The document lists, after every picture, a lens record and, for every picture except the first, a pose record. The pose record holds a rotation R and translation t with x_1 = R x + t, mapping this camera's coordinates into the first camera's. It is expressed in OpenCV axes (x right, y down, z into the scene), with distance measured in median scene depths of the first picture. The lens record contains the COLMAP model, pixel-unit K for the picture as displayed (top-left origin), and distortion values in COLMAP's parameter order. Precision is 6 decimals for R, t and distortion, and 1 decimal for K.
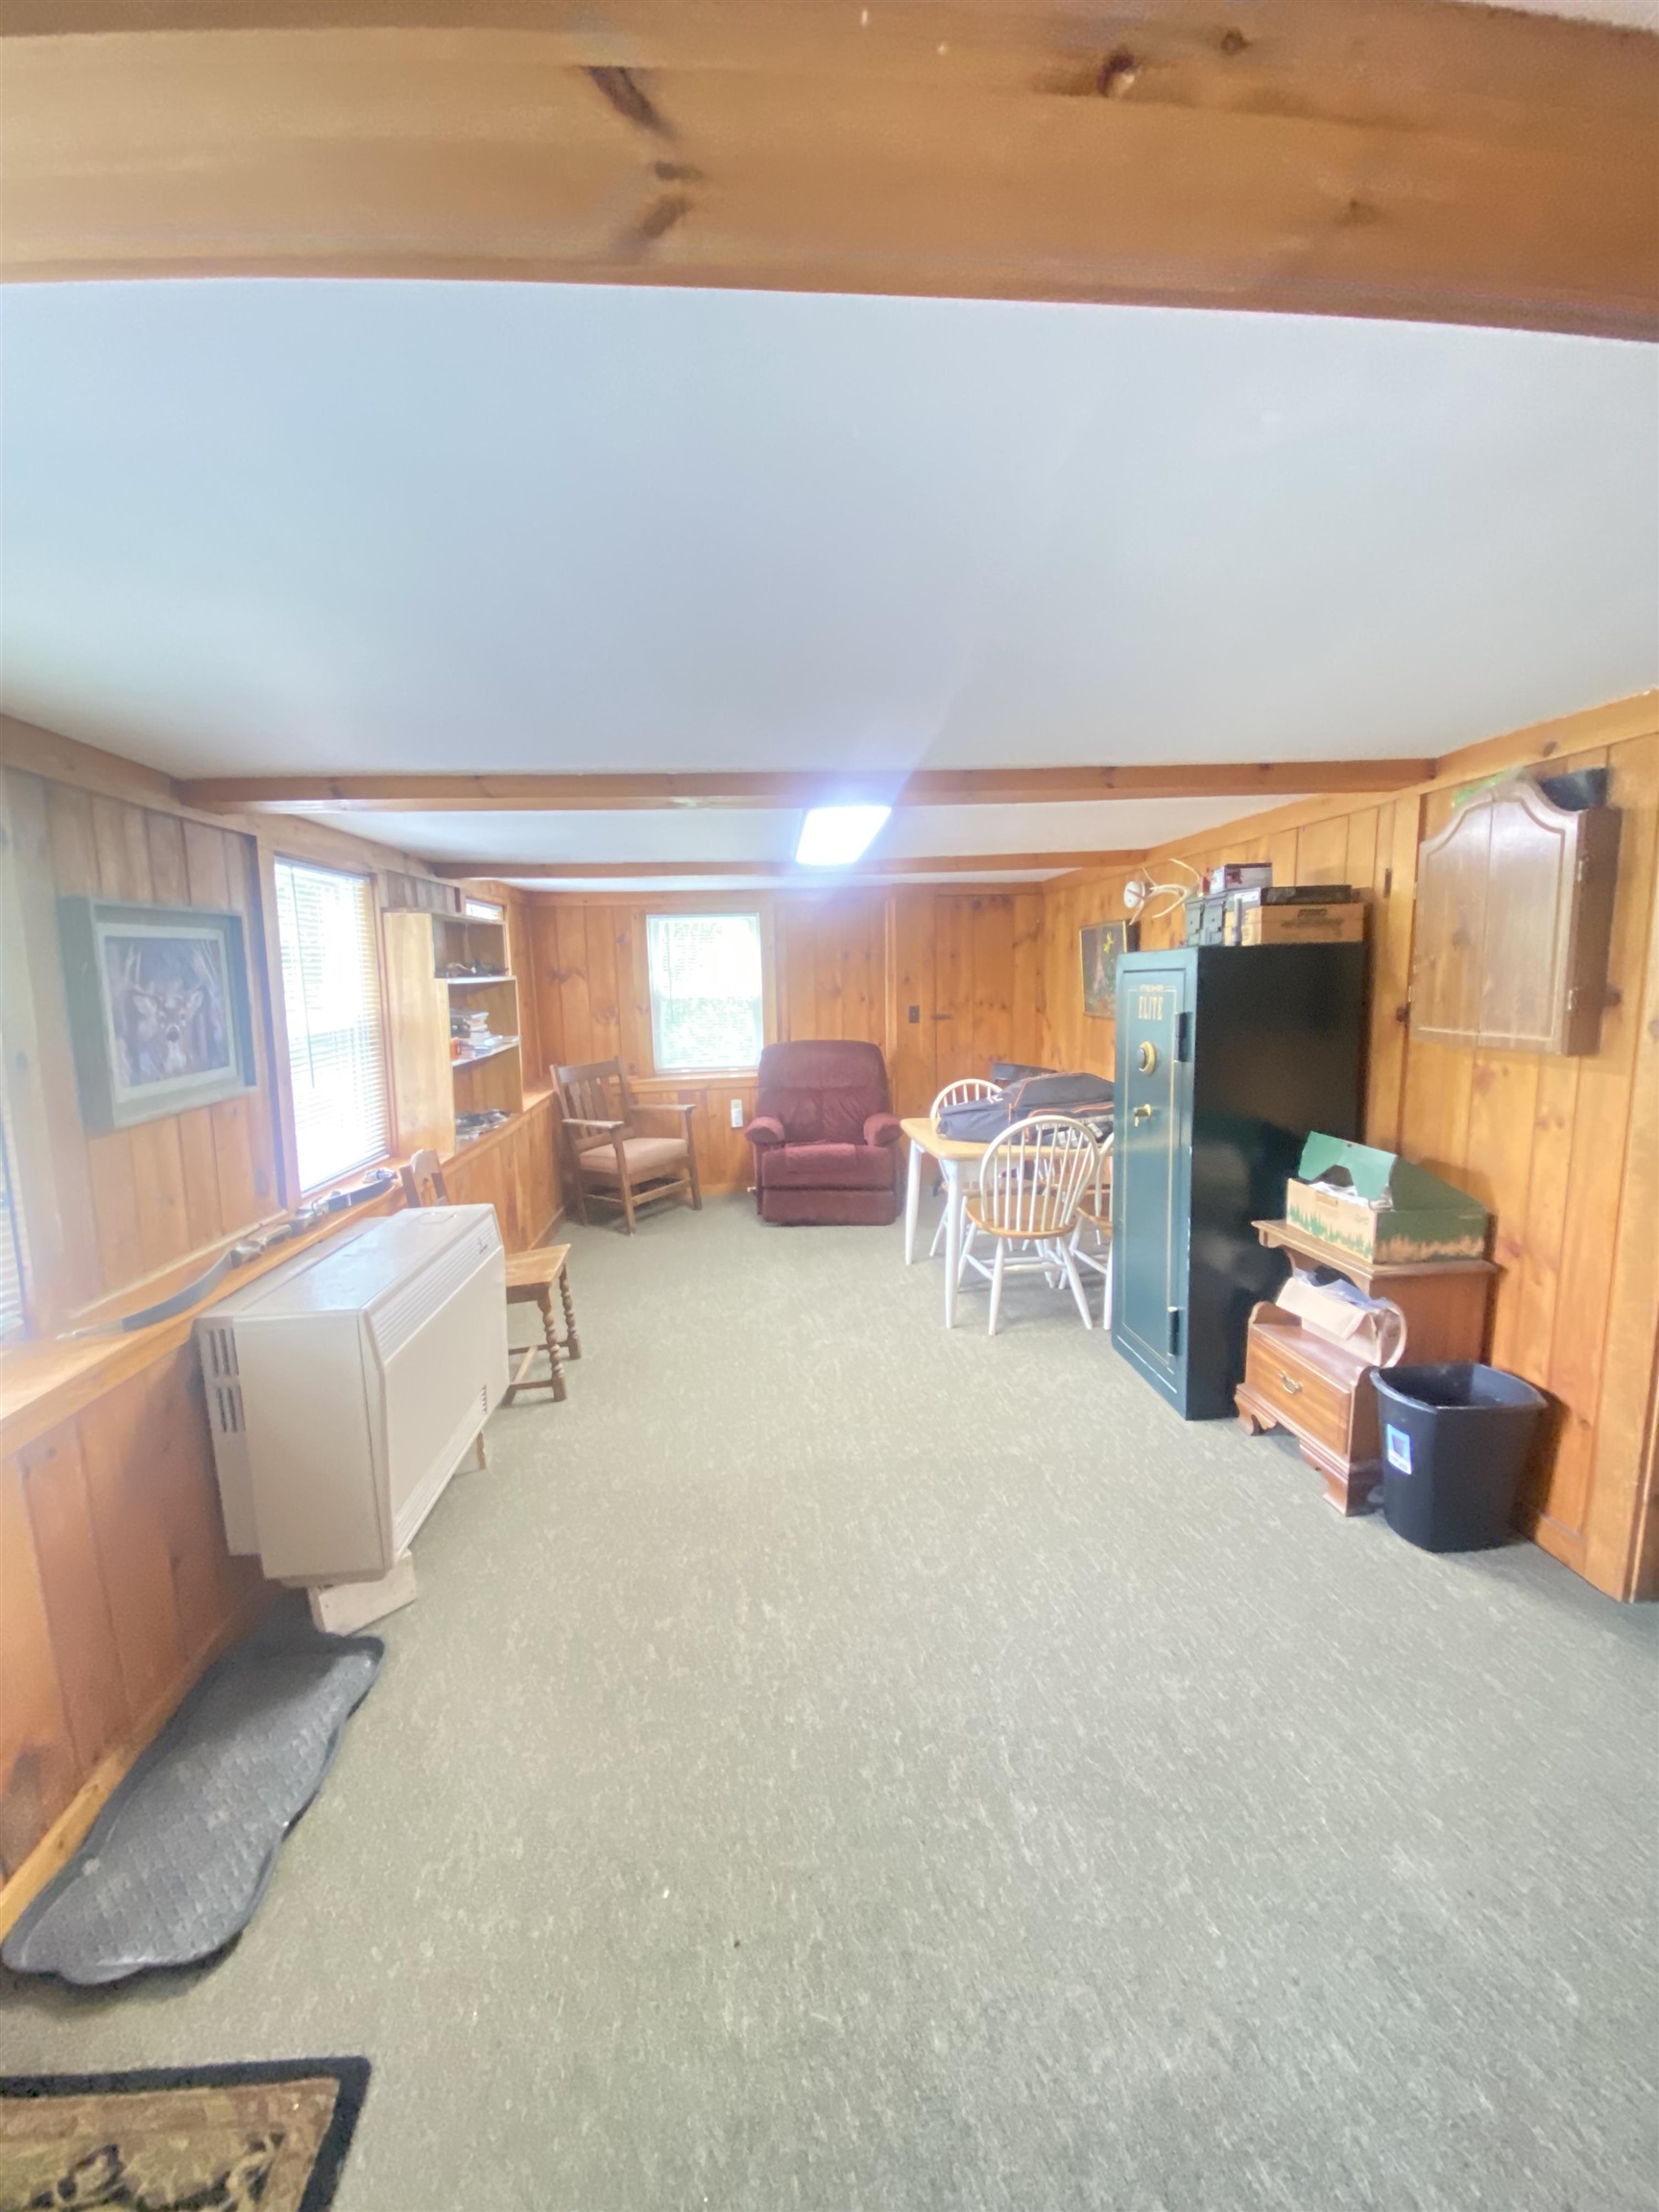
lens RADIAL K [[892.3, 0, 822.0], [0, 892.3, 1098.4], [0, 0, 1]] dist [0.000926, 0.000023]
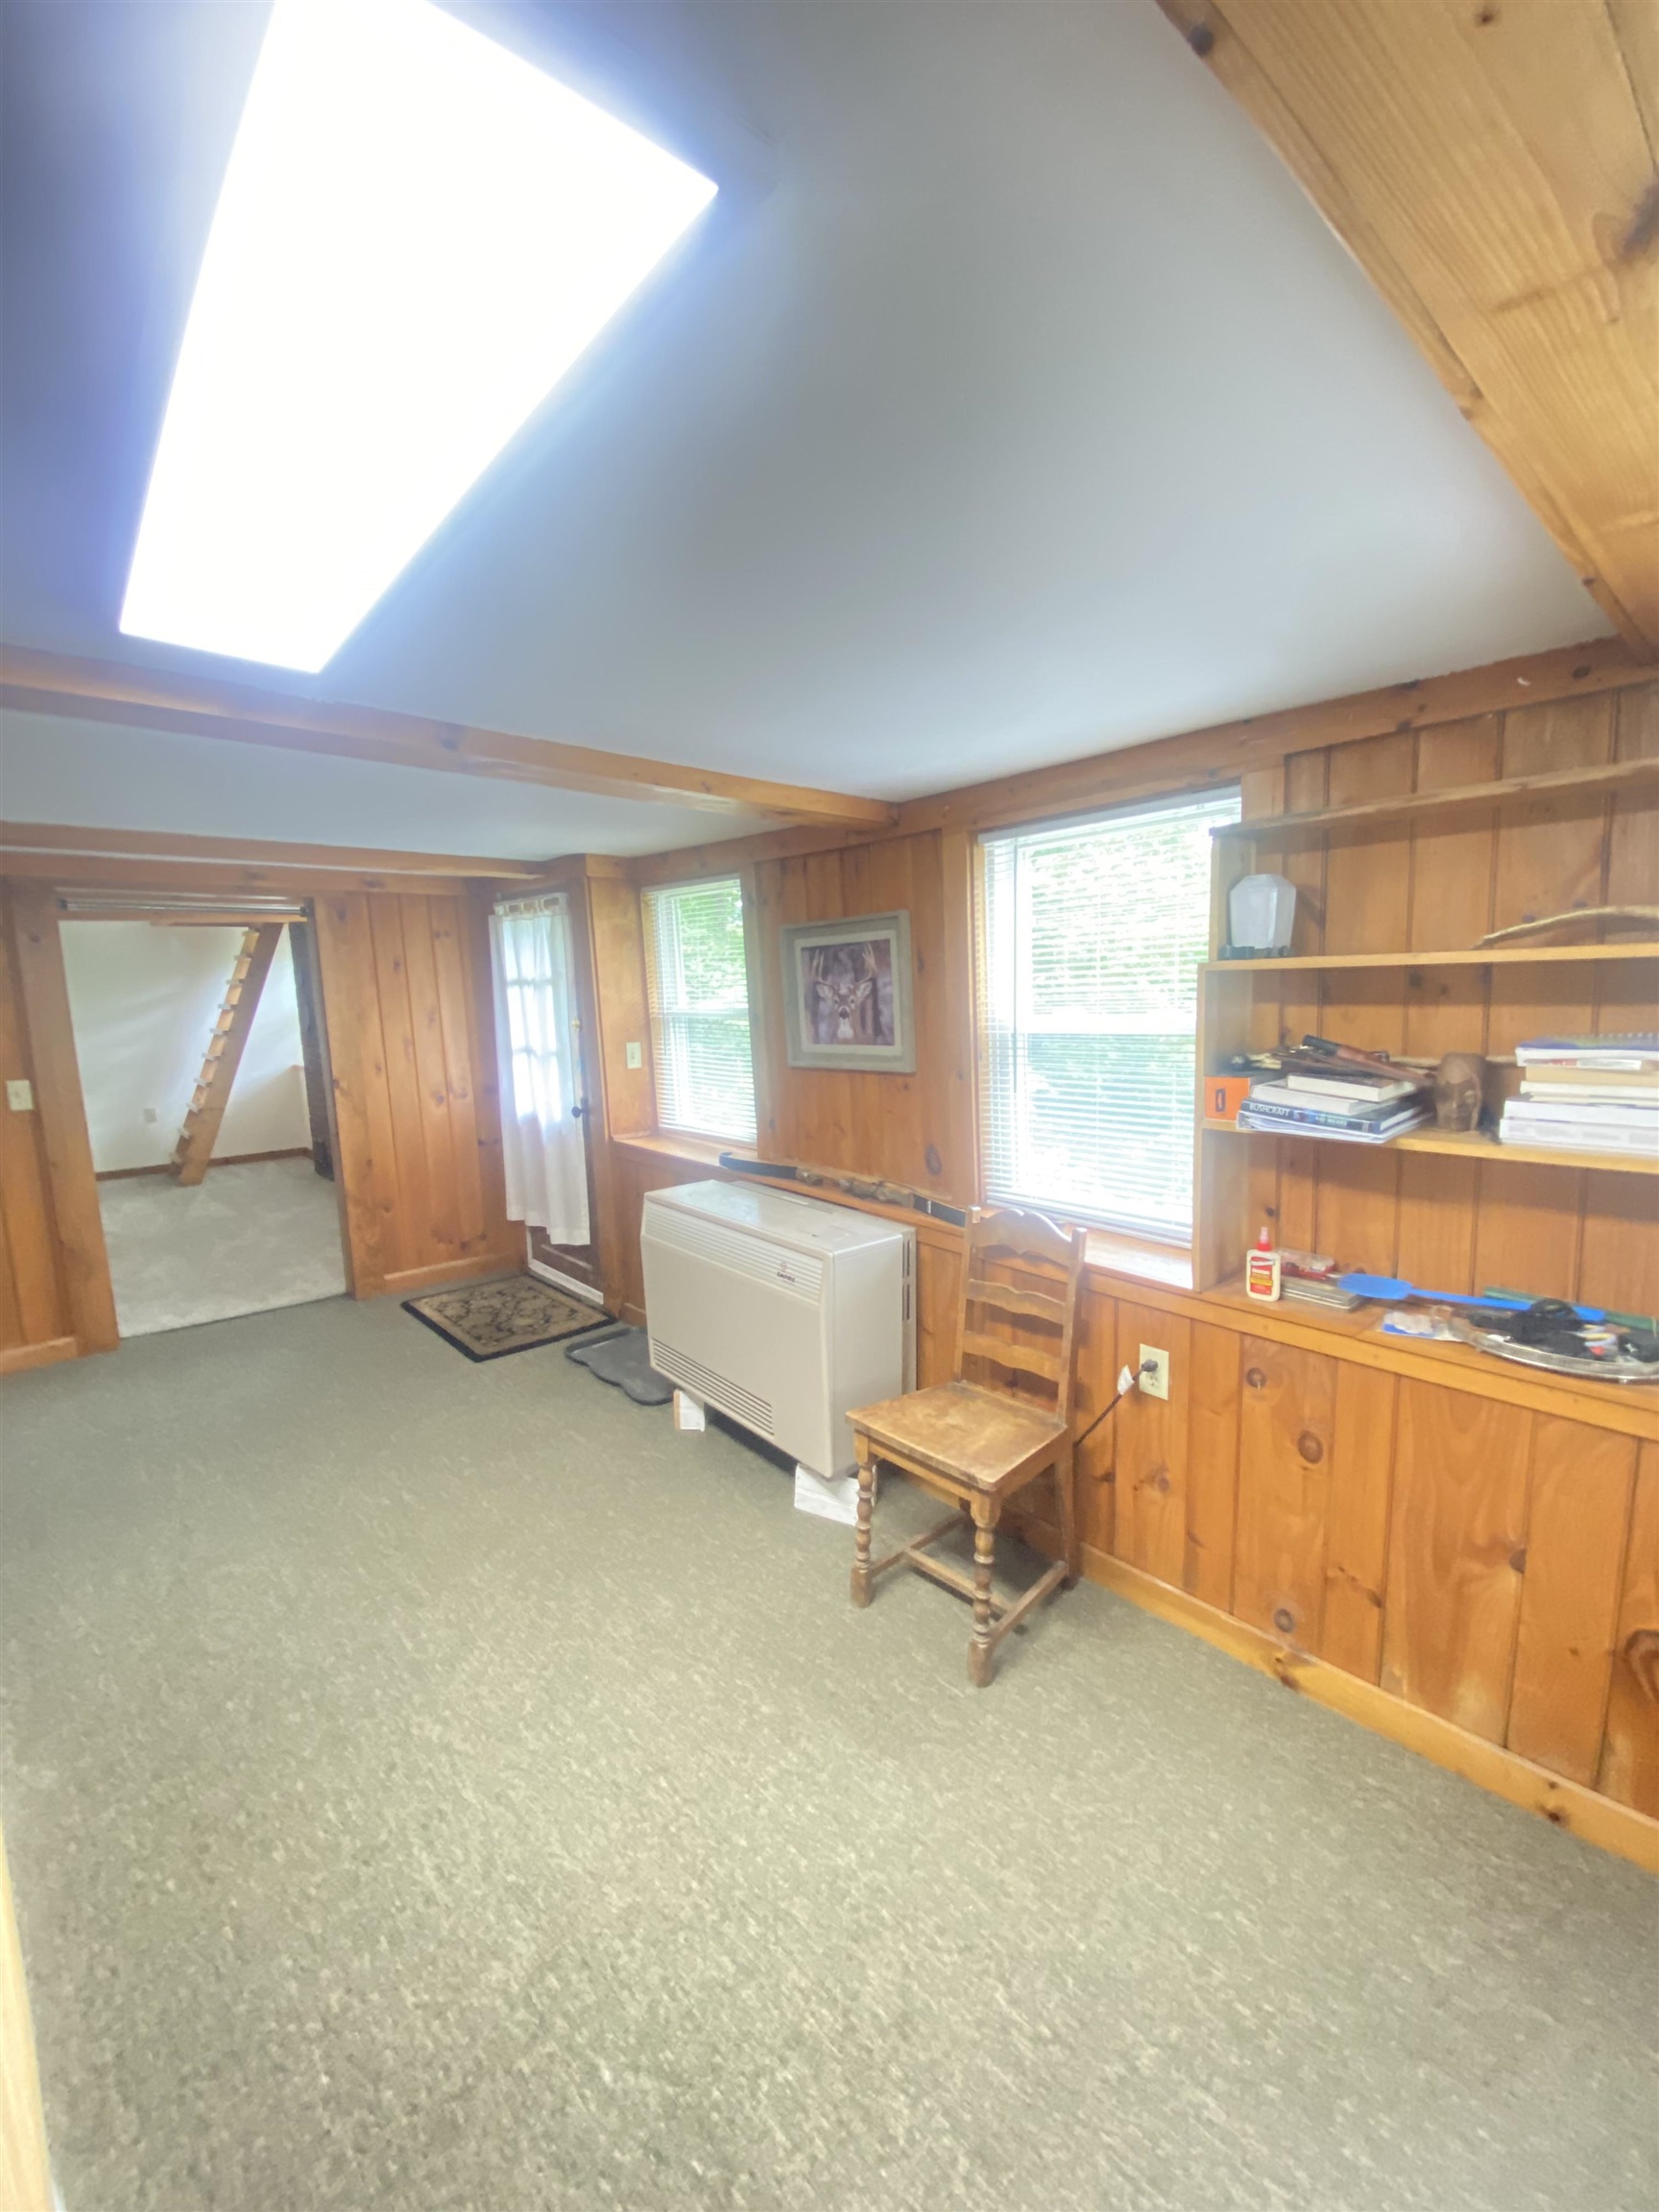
lens RADIAL K [[892.3, 0, 839.9], [0, 892.3, 1103.7], [0, 0, 1]] dist [0.000926, 0.000023]
pose [[-0.791564, 0.116795, -0.599821, 0.115684], [-0.050520, 0.965698, 0.254707, -0.287617], [0.608994, 0.231920, -0.758511, 2.074752]]
